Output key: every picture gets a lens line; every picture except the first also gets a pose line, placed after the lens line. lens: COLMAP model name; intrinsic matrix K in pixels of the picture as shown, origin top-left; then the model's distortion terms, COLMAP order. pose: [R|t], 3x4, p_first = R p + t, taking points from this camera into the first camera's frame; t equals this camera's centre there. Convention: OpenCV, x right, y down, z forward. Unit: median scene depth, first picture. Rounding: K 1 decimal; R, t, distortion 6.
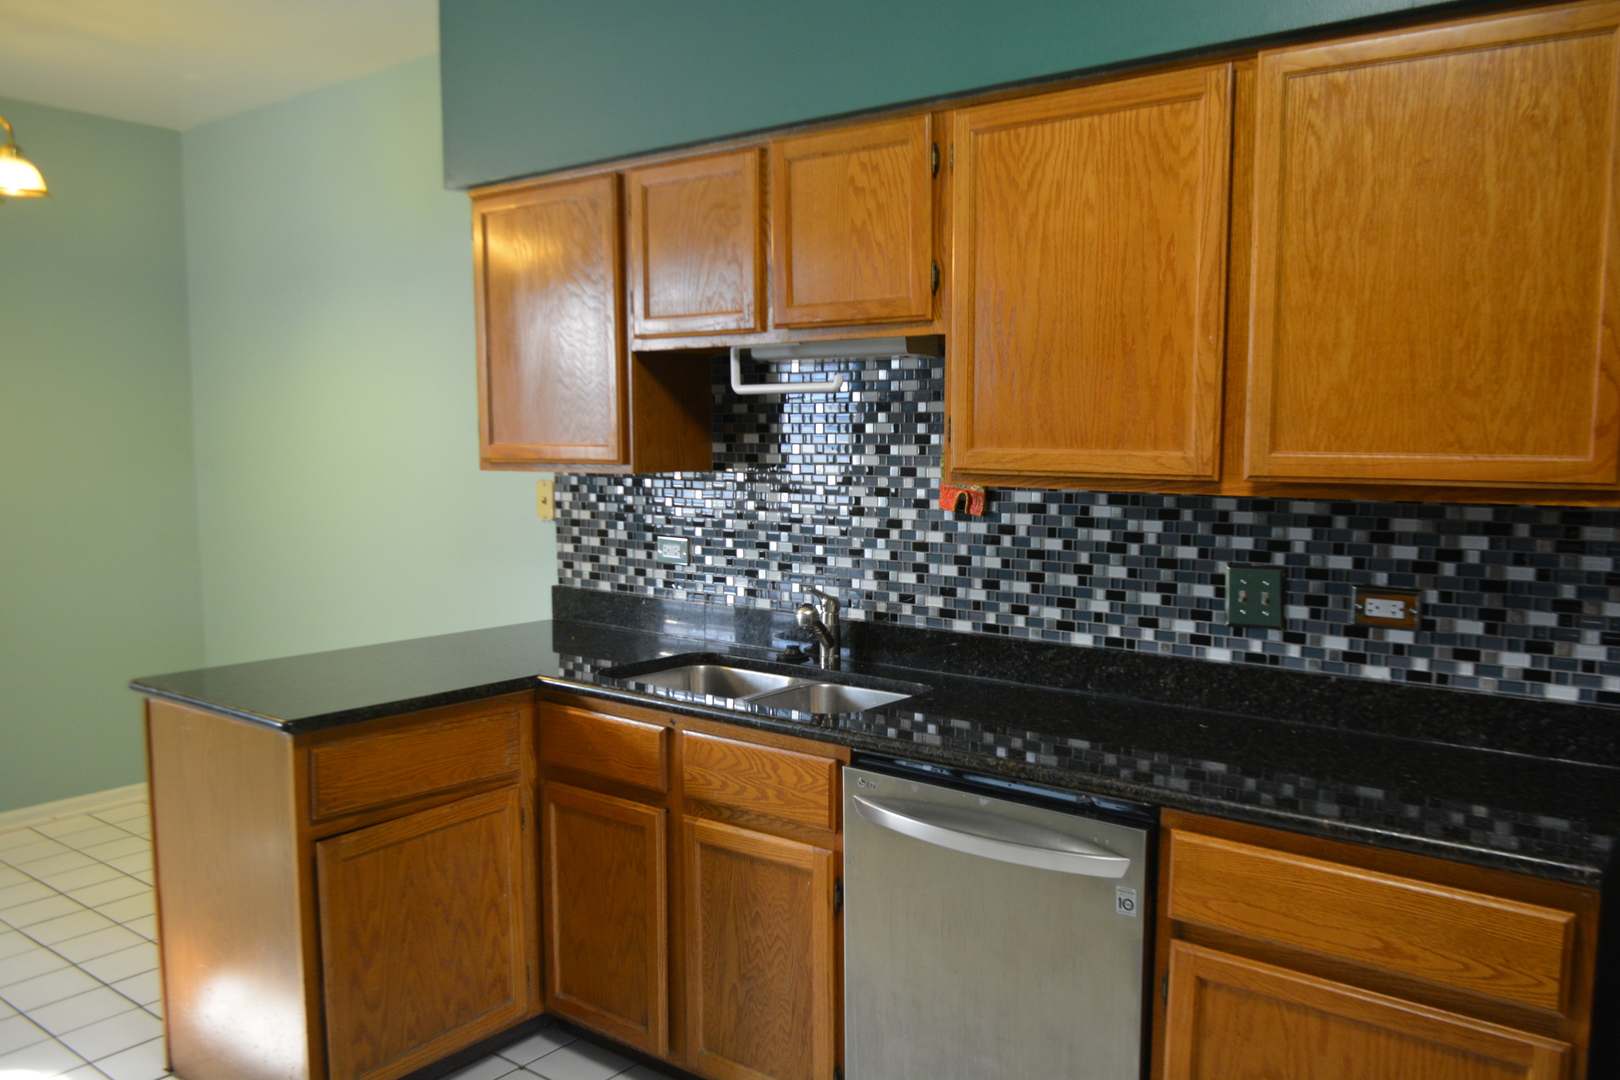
lens RADIAL K [[1124.5, 0, 809.7], [0, 1124.5, 483.9], [0, 0, 1]] dist [0.004322, -0.000281]
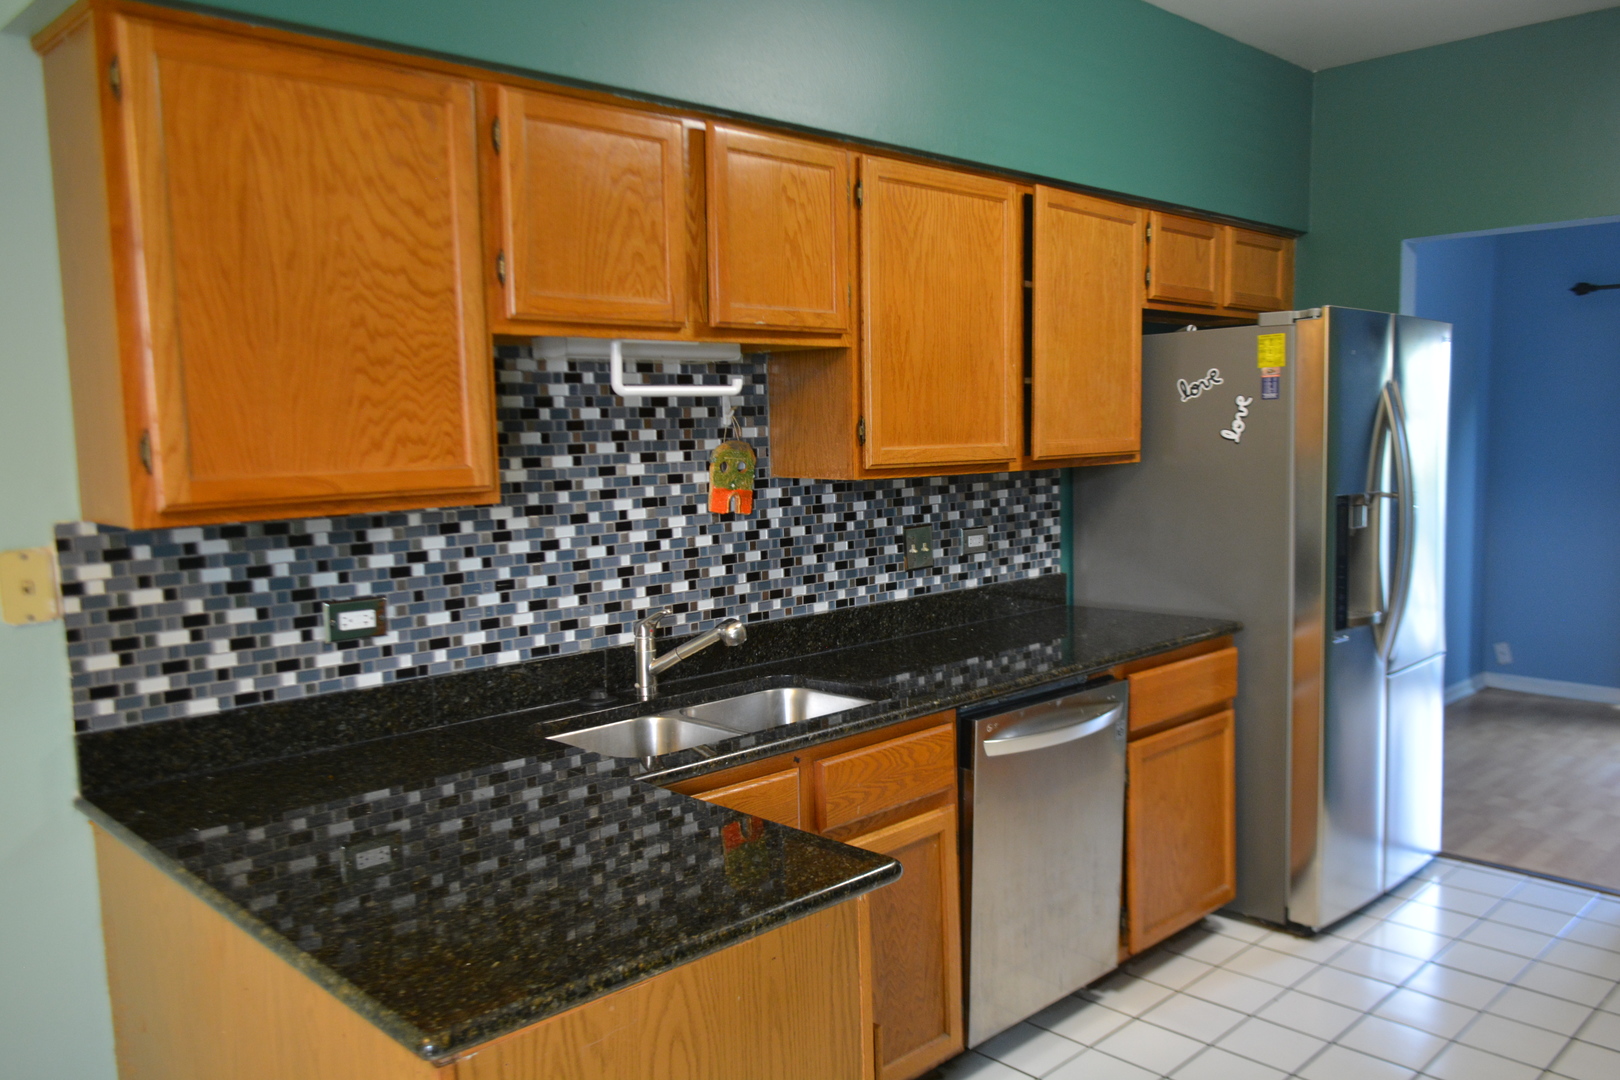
lens RADIAL K [[1261.7, 0, 810.0], [0, 1261.7, 540.0], [0, 0, 1]] dist [-0.008488, -0.001752]
pose [[0.197780, -0.090627, 0.976048, -1.076129], [0.073846, 0.994265, 0.077354, -0.038224], [-0.977461, 0.056778, 0.203338, 0.740035]]
